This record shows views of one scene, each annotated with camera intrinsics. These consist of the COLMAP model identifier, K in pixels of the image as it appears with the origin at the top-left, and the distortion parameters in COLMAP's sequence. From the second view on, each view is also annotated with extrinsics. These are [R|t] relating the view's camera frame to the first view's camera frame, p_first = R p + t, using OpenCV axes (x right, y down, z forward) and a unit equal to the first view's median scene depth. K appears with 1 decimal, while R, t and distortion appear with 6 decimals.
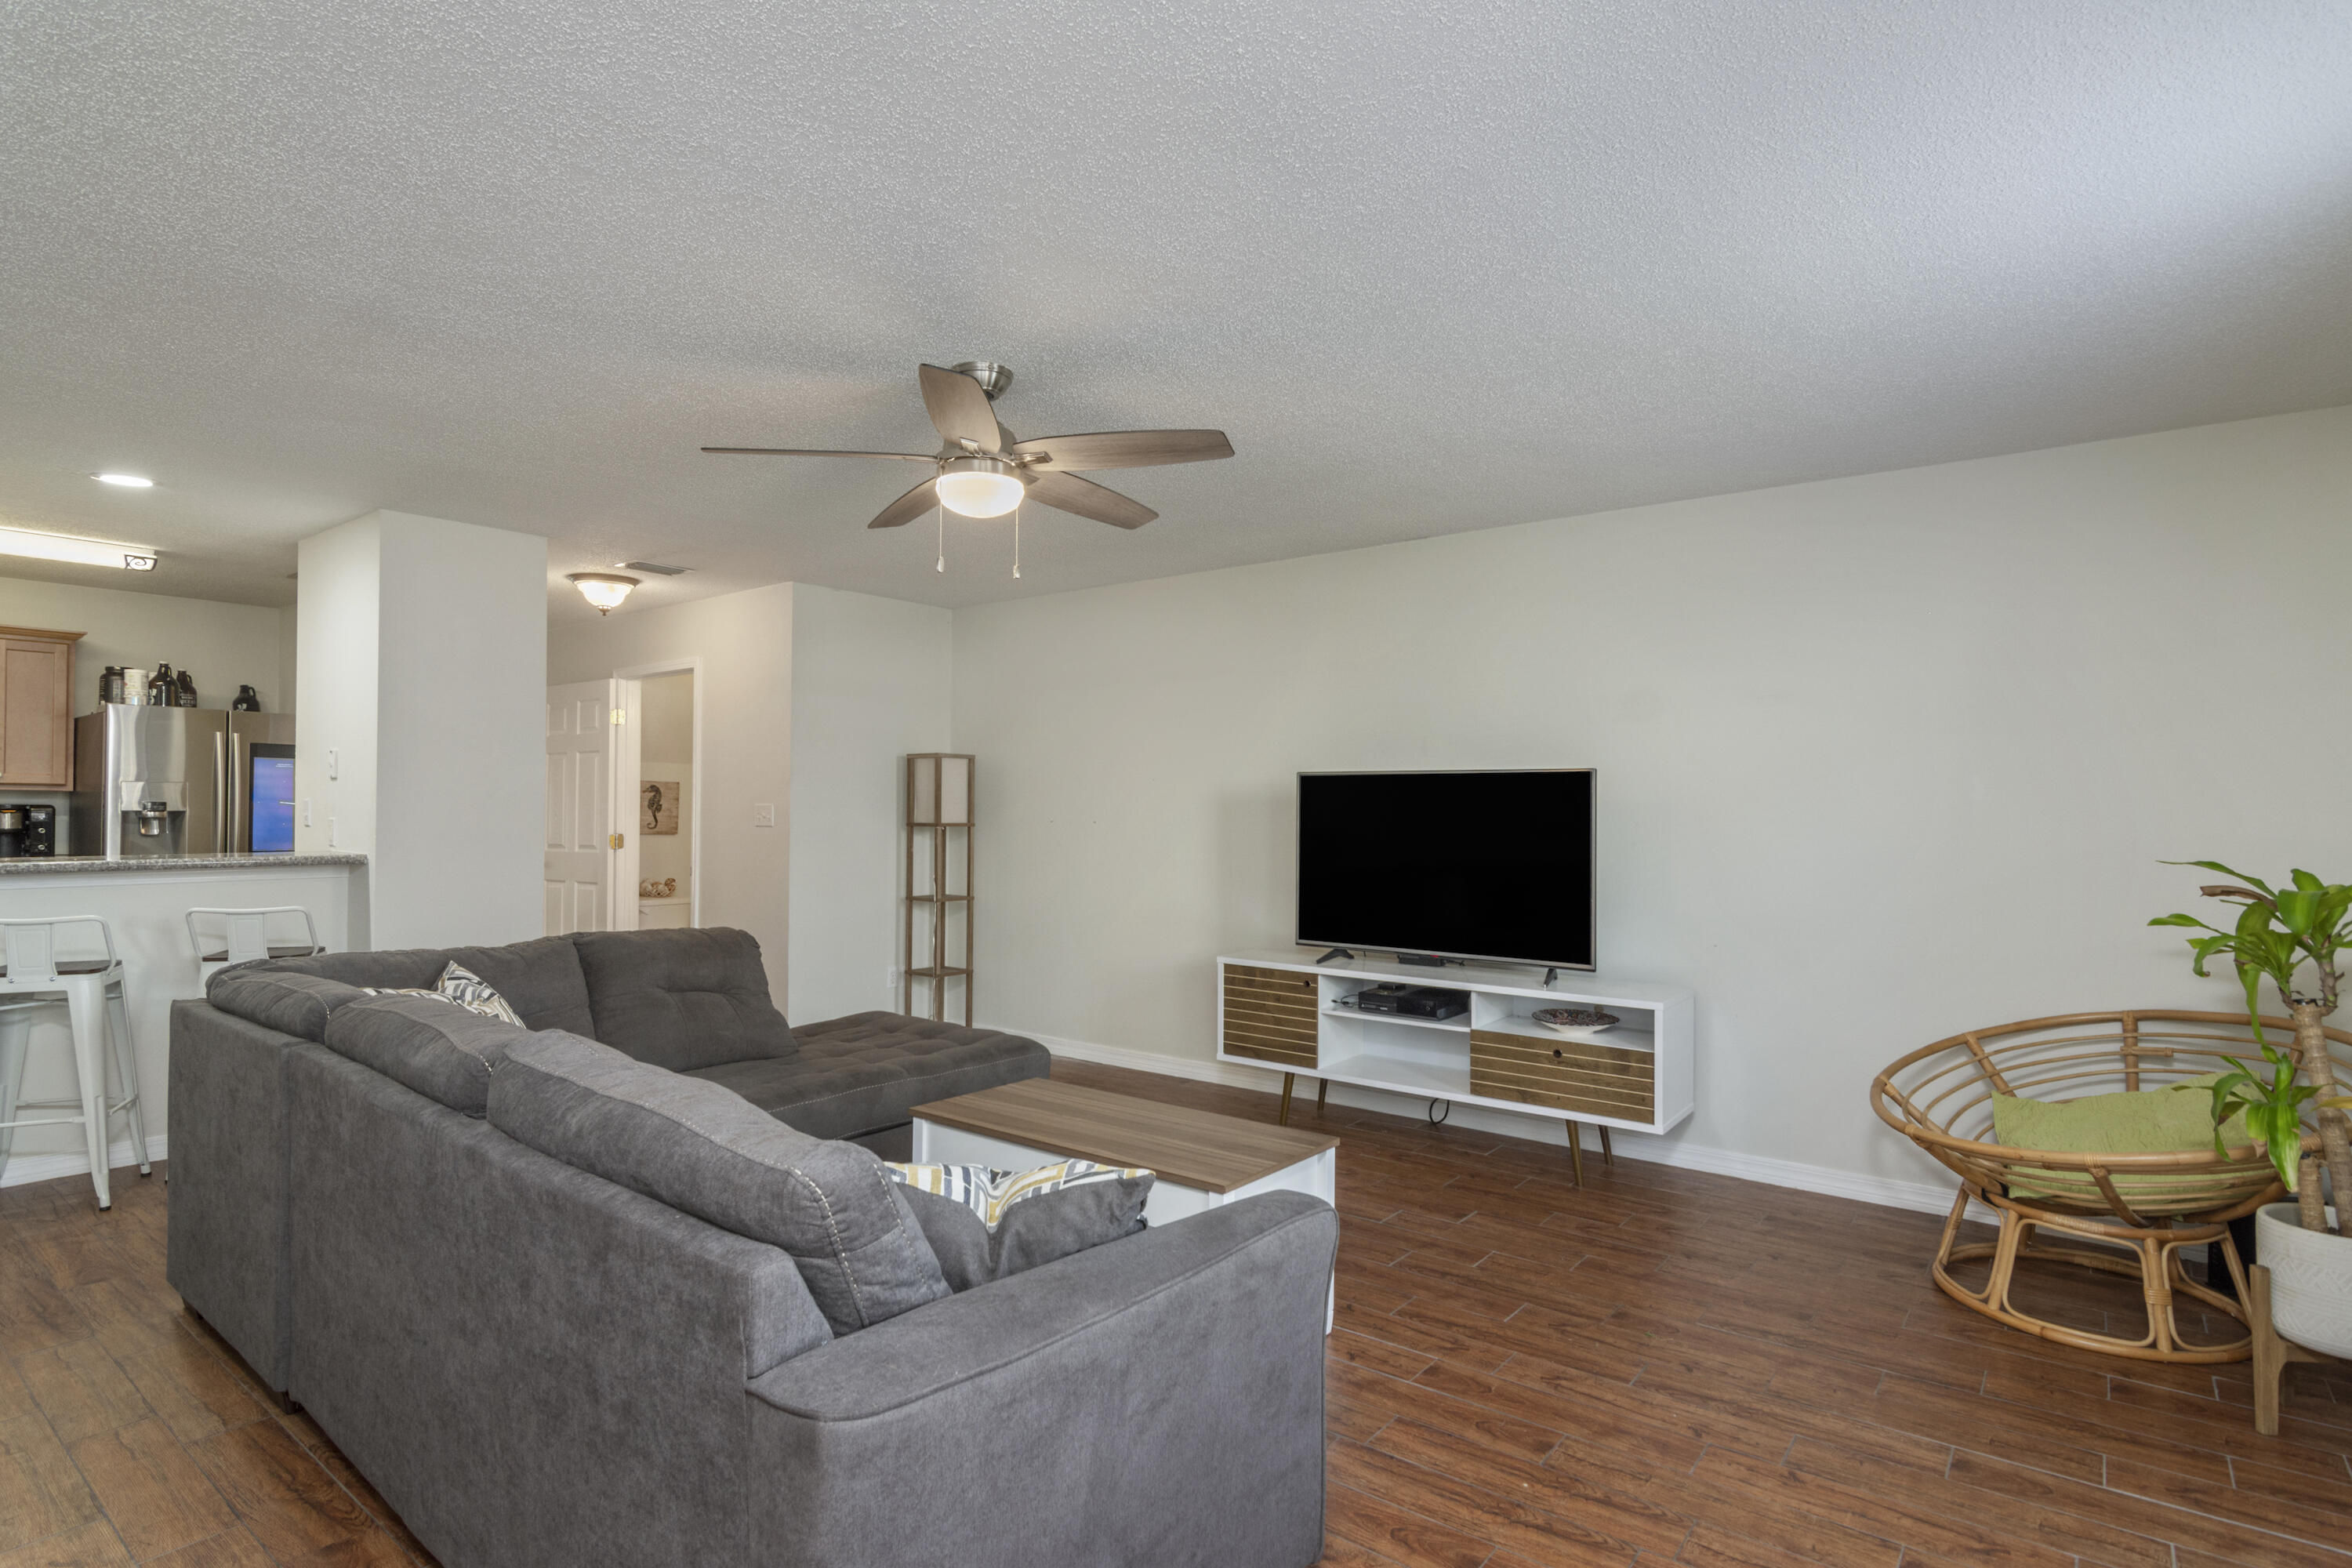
lens RADIAL K [[1159.7, 0, 1176.0], [0, 1159.7, 784.0], [0, 0, 1]] dist [0.025783, -0.000071]
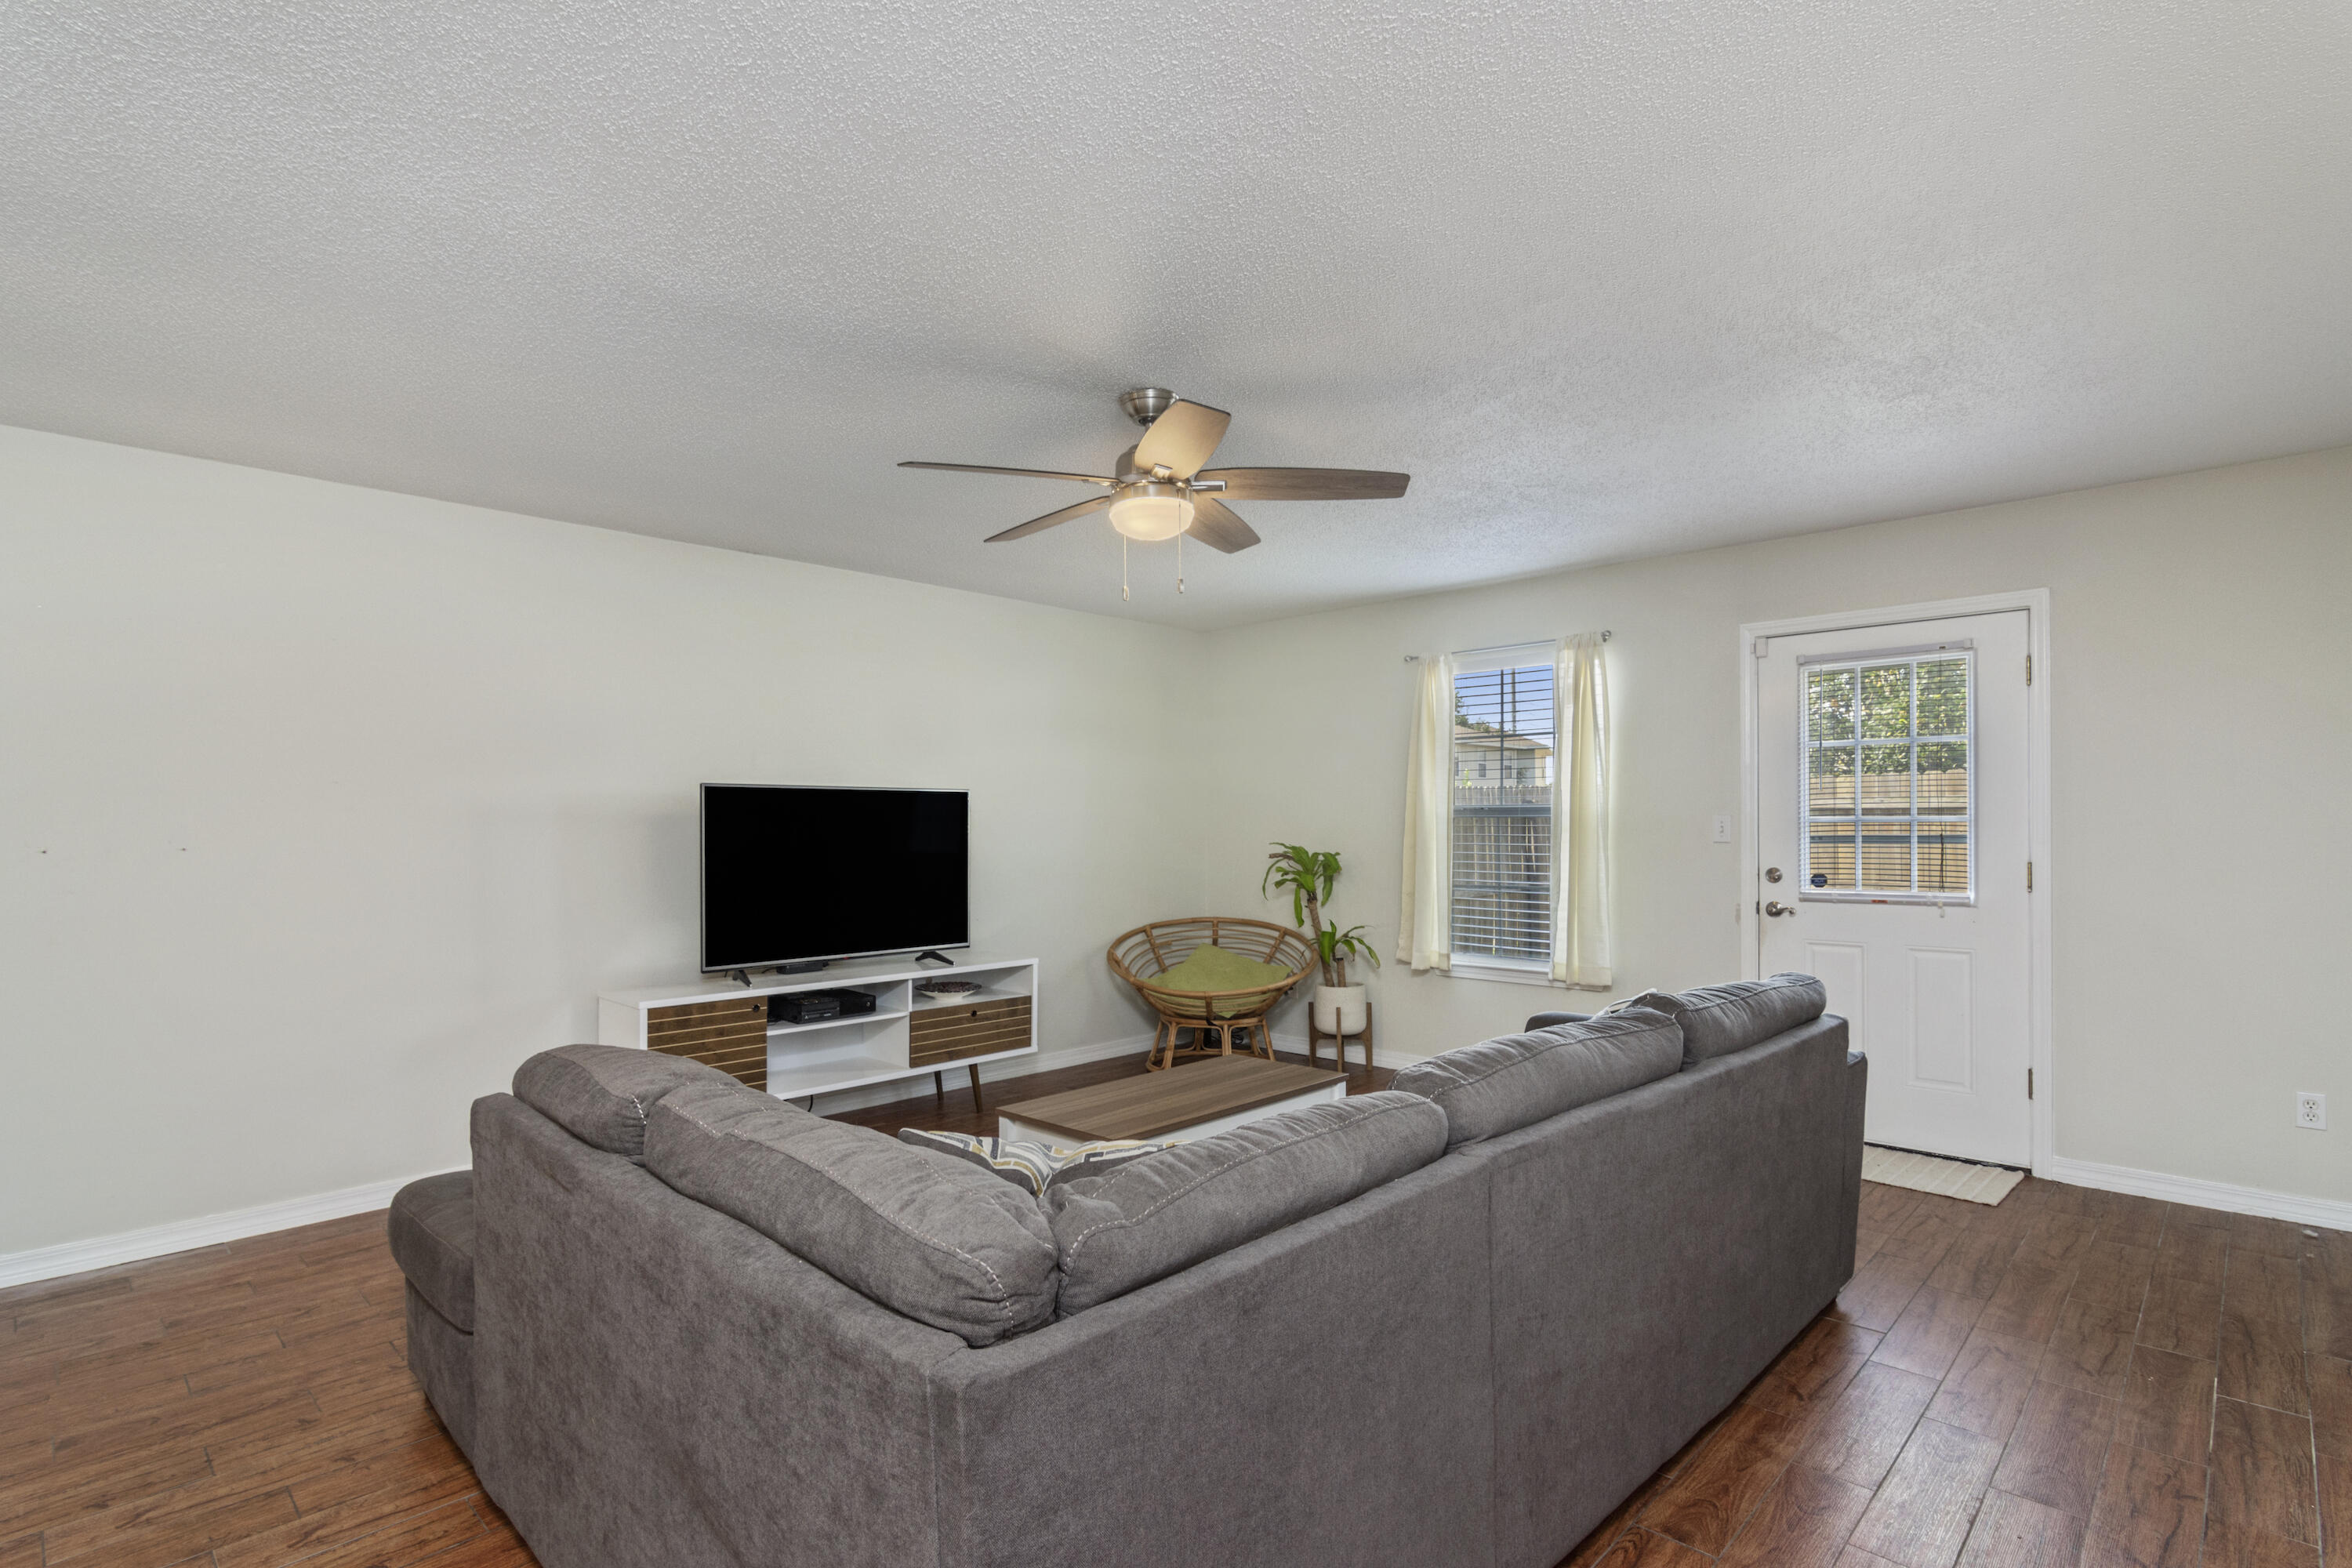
lens RADIAL K [[1147.0, 0, 1177.7], [0, 1147.0, 811.7], [0, 0, 1]] dist [-0.000066, -0.000008]
pose [[0.099505, 0.004267, 0.995028, -0.894288], [-0.021225, 0.999772, -0.002165, 0.008119], [-0.994811, -0.020905, 0.099573, 0.652407]]
